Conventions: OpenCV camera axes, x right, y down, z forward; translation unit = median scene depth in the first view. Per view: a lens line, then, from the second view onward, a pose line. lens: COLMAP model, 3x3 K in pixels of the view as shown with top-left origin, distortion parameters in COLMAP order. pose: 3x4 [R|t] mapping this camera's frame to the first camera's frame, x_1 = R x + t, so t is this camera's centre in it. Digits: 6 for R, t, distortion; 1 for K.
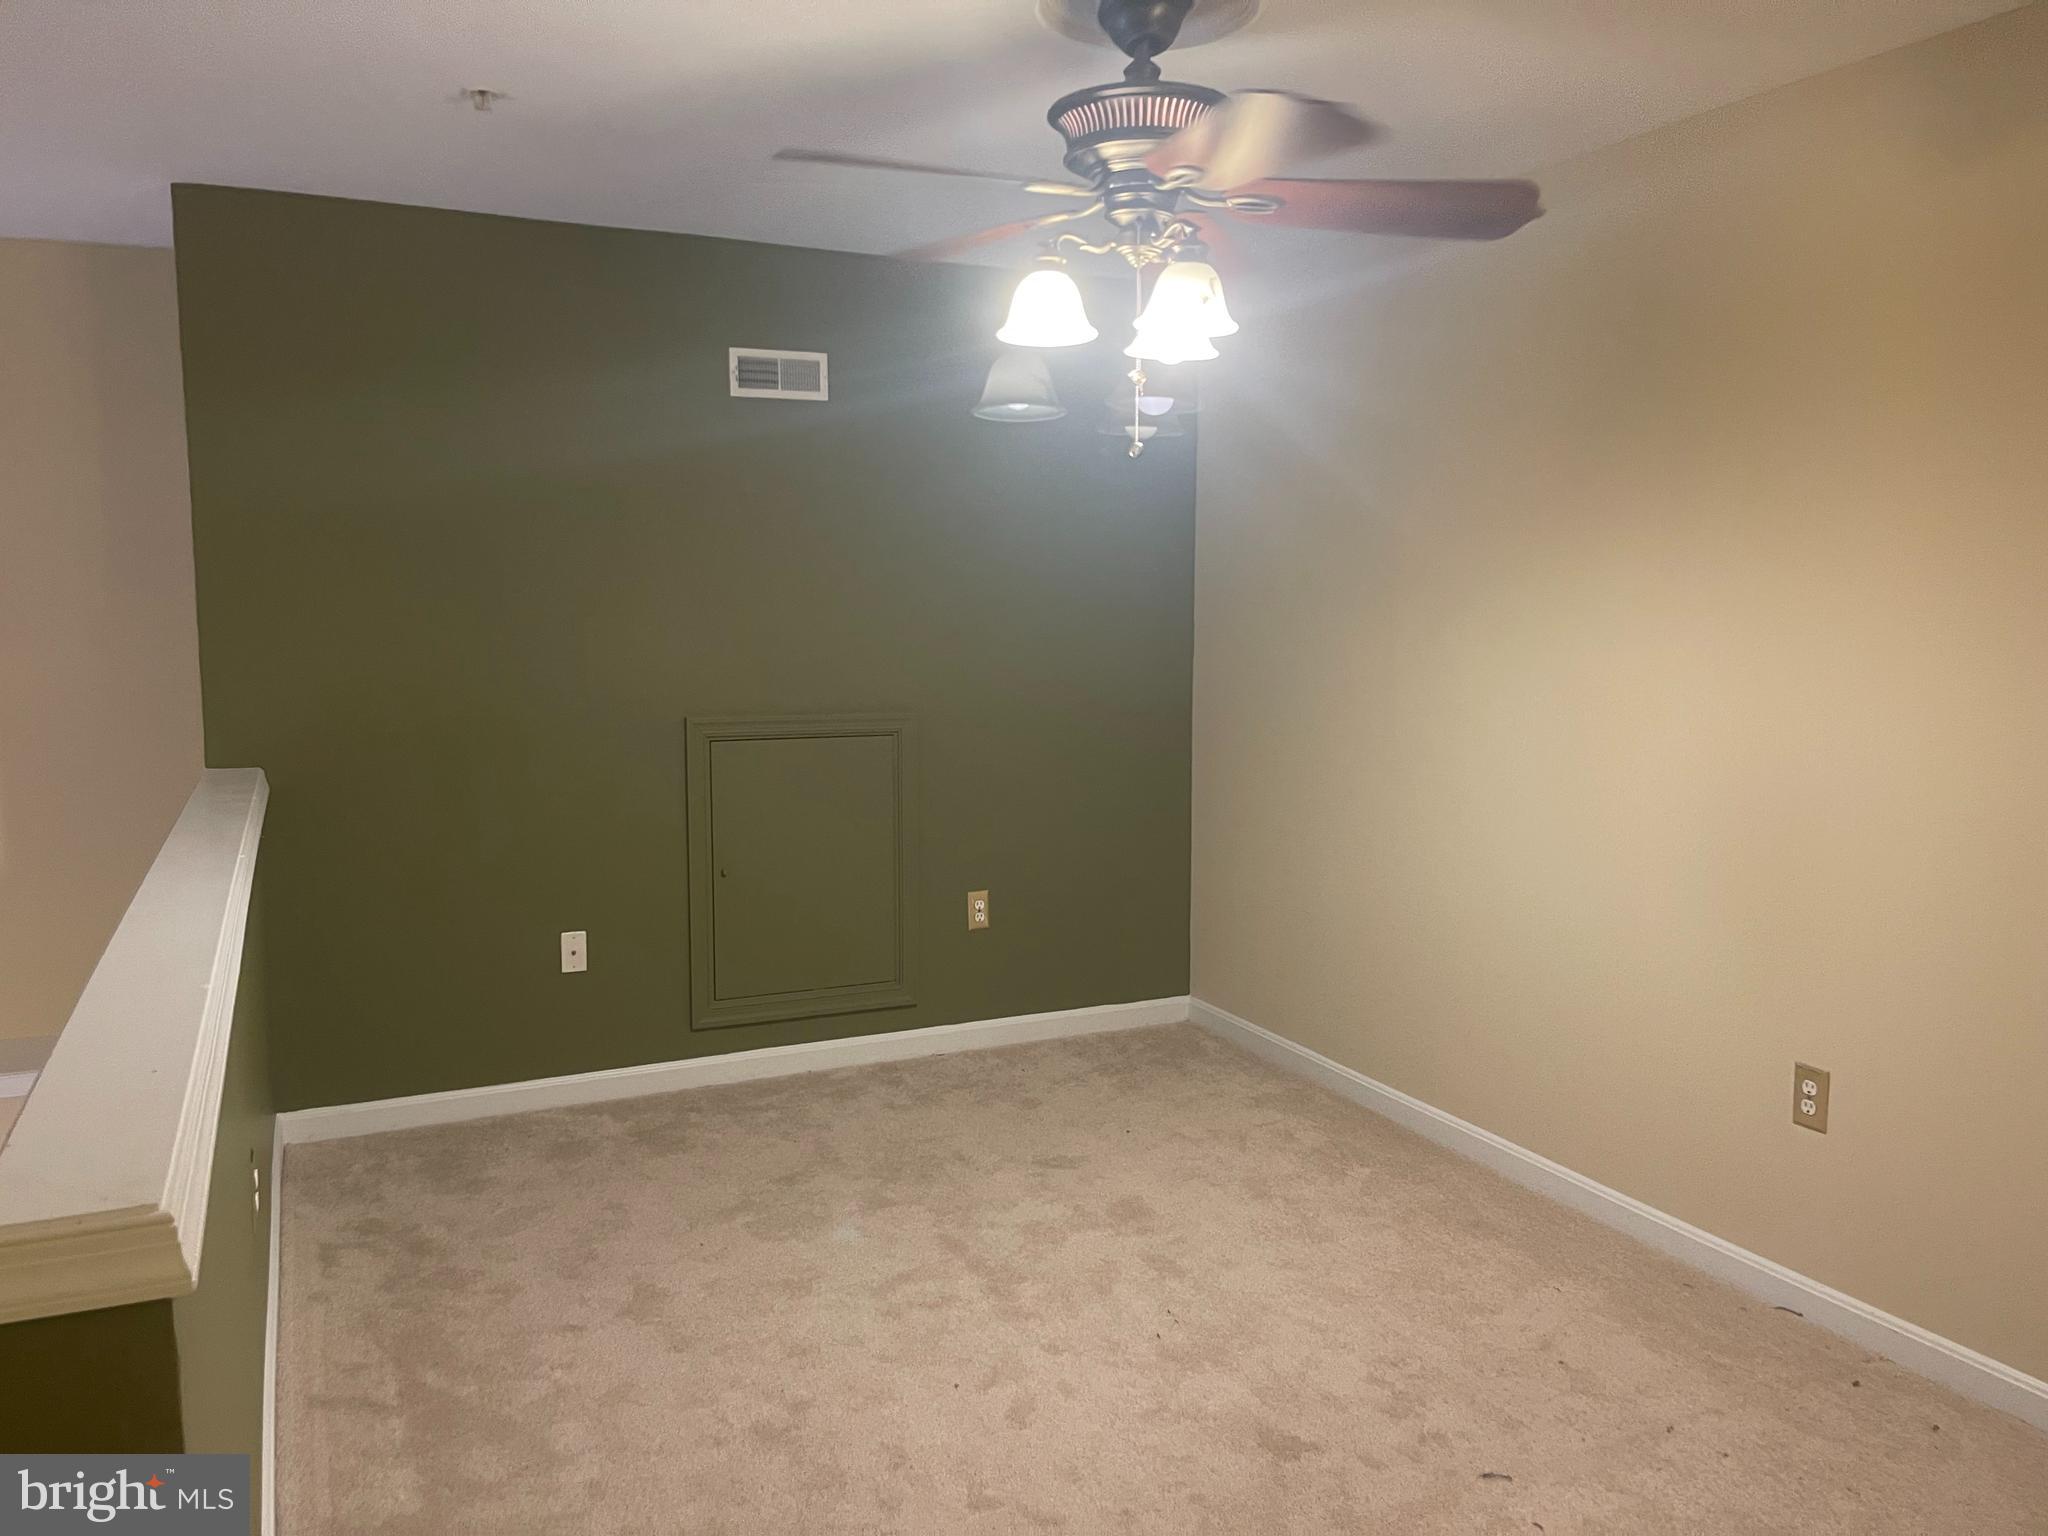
lens RADIAL K [[1545.5, 0, 1023.5], [0, 1545.5, 780.3], [0, 0, 1]] dist [0.075912, -0.101266]
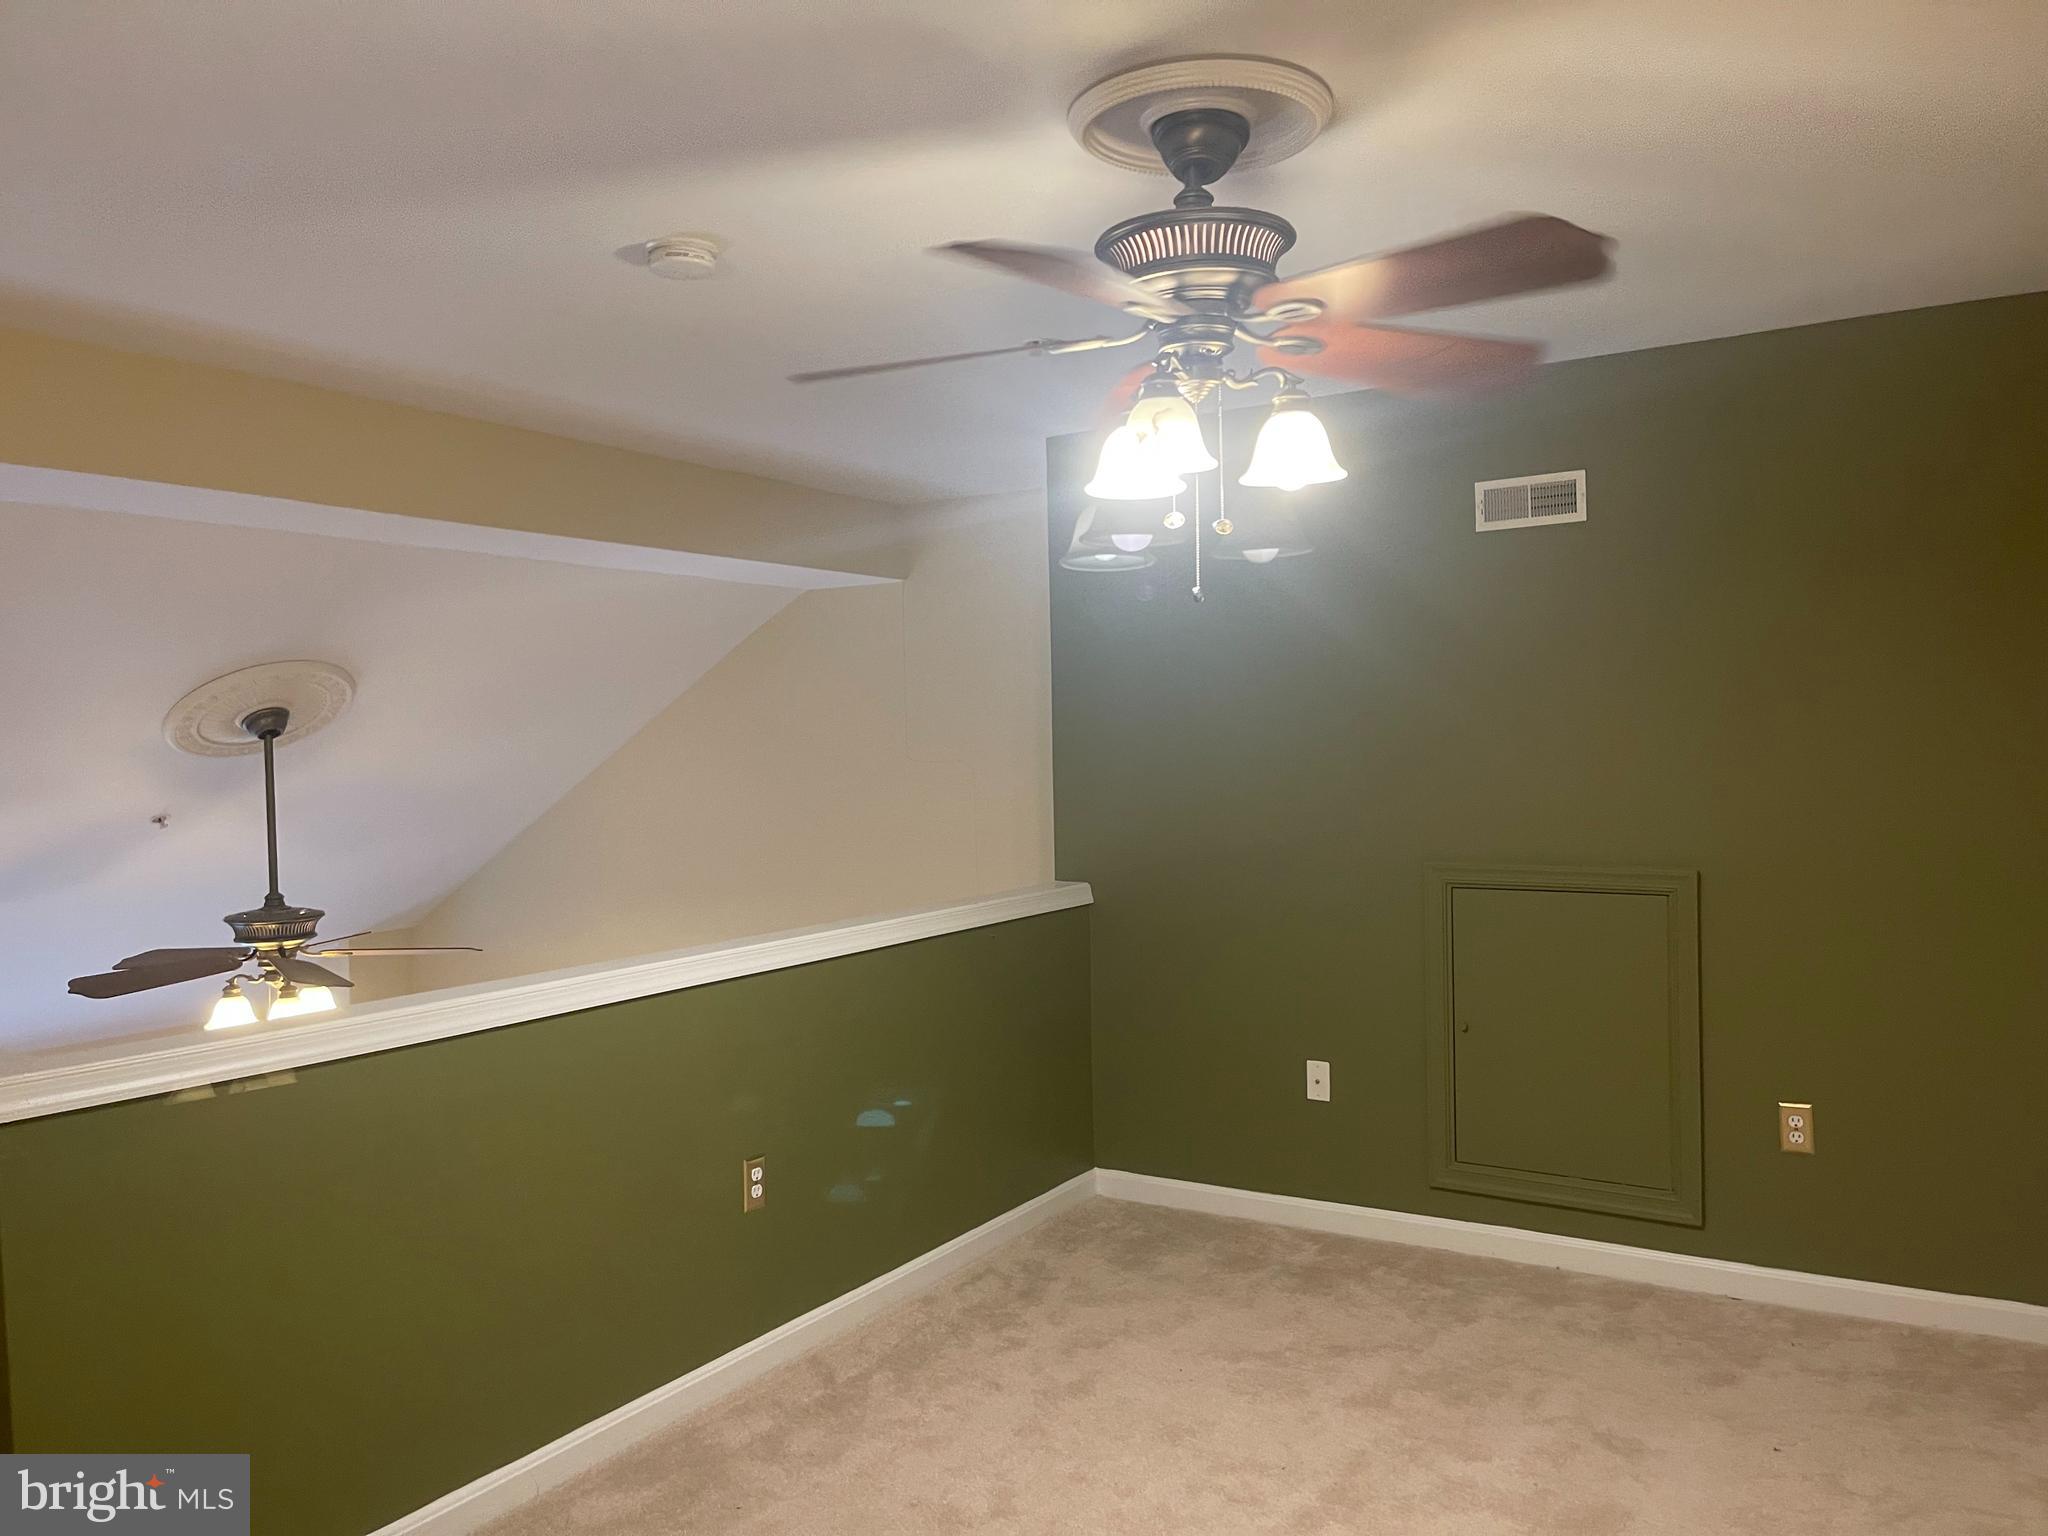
lens RADIAL K [[1562.0, 0, 1024.5], [0, 1562.0, 787.7], [0, 0, 1]] dist [0.006081, 0.000766]
pose [[0.546949, 0.017137, -0.836991, 0.514008], [-0.081880, 0.996092, -0.033111, -0.036791], [0.833152, 0.086643, 0.546215, 0.273551]]
